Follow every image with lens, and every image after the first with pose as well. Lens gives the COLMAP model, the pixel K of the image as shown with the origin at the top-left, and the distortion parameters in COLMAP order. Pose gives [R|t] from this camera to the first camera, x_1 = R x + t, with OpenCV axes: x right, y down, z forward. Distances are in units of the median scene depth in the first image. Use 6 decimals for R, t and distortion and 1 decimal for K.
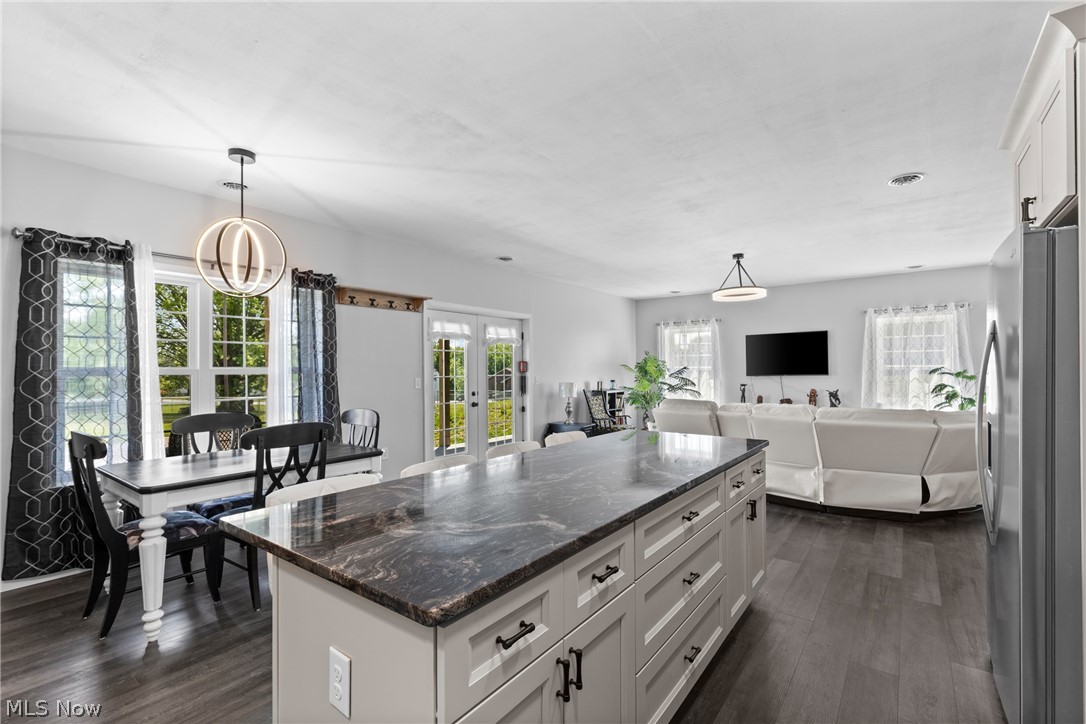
lens RADIAL K [[485.9, 0, 525.3], [0, 485.9, 367.8], [0, 0, 1]] dist [0.002383, 0.000570]
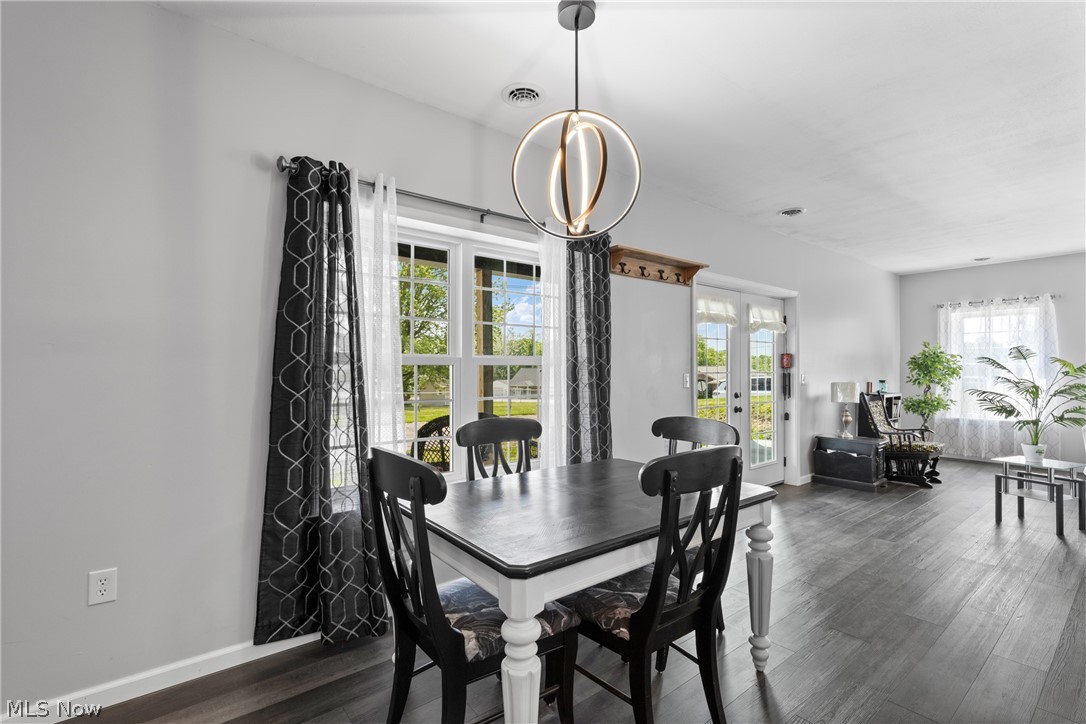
lens RADIAL K [[485.9, 0, 525.3], [0, 485.9, 367.8], [0, 0, 1]] dist [0.002383, 0.000570]
pose [[0.968140, 0.005365, -0.250352, -0.245148], [-0.005094, 0.999986, 0.001731, 0.010920], [0.250358, -0.000400, 0.968153, 0.187622]]
